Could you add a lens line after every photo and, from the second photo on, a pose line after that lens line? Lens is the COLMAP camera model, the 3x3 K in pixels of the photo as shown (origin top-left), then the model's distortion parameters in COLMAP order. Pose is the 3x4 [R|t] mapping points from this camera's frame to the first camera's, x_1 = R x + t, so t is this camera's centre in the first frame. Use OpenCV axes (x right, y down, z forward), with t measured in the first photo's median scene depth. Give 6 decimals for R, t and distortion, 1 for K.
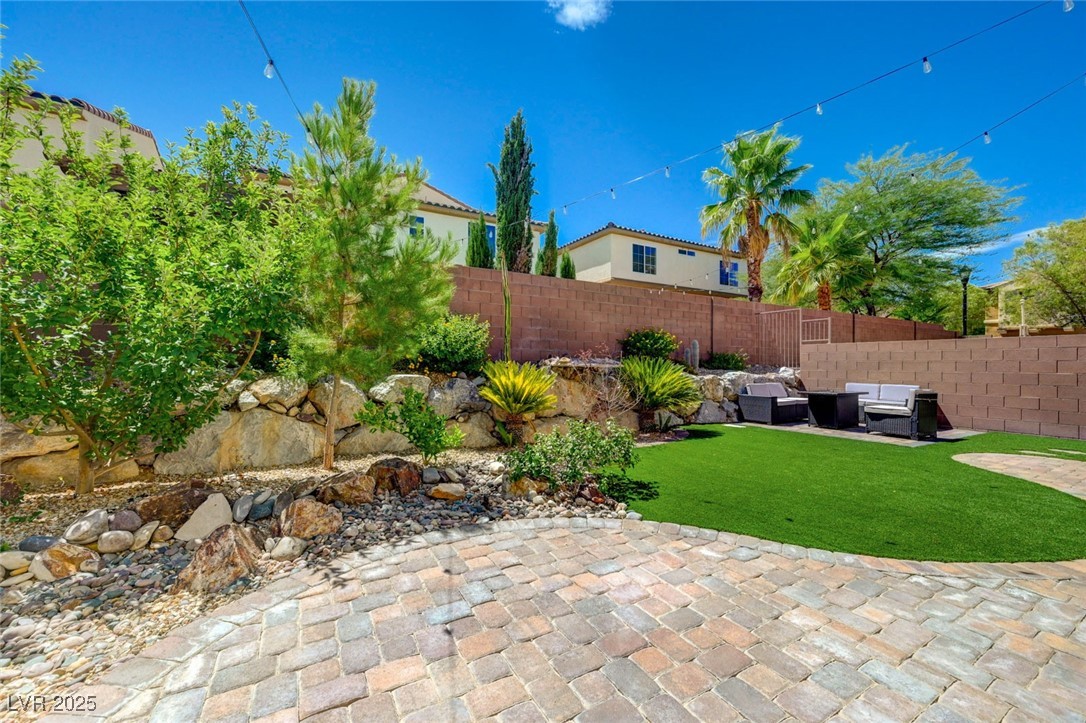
lens RADIAL K [[429.2, 0, 545.6], [0, 429.2, 358.4], [0, 0, 1]] dist [0.000981, 0.000171]
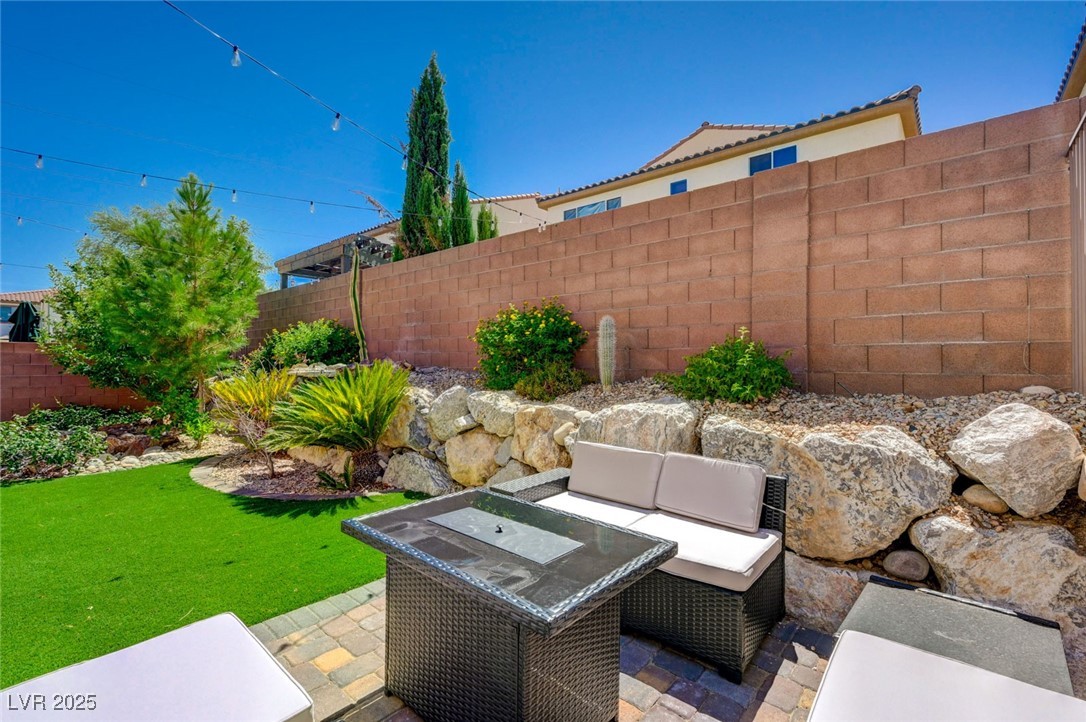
lens RADIAL K [[483.0, 0, 540.5], [0, 483.0, 366.9], [0, 0, 1]] dist [-0.000060, 0.000807]
pose [[0.303349, 0.008852, -0.952838, 0.826612], [0.007100, 0.999908, 0.011549, -0.001246], [0.952853, -0.010269, 0.303259, 0.873544]]
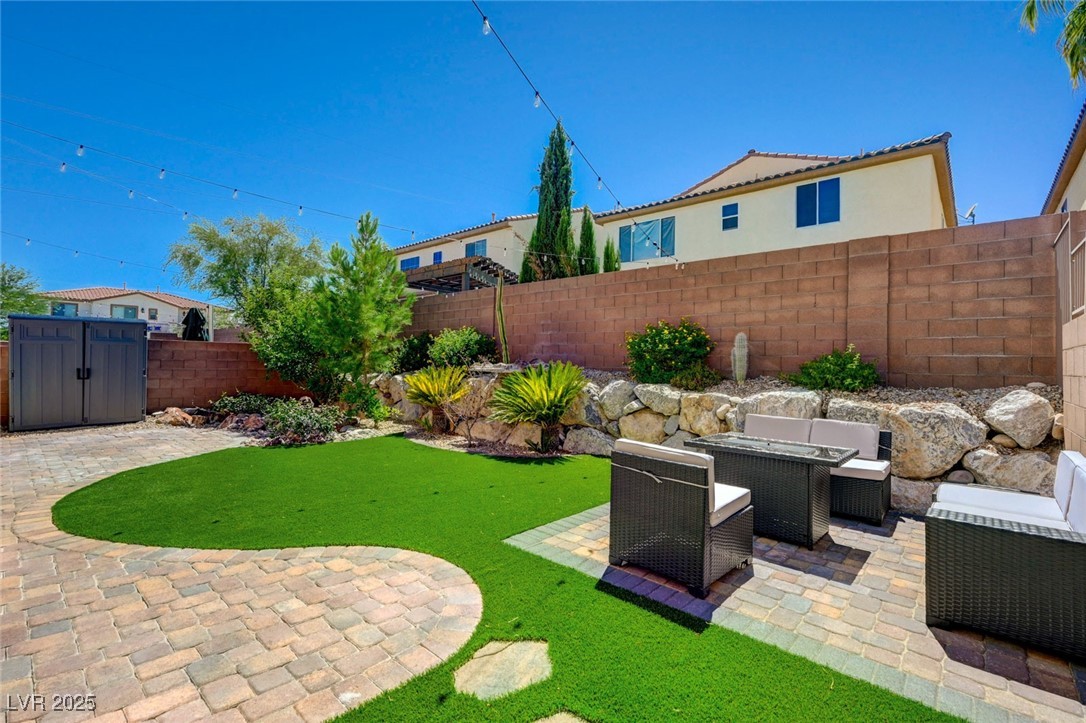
lens RADIAL K [[489.1, 0, 543.0], [0, 489.1, 361.5], [0, 0, 1]] dist [-0.000327, -0.000584]
pose [[0.287695, -0.000714, -0.957722, 0.983359], [-0.006723, 0.999974, -0.002765, -0.000821], [0.957698, 0.007234, 0.287683, 0.603213]]
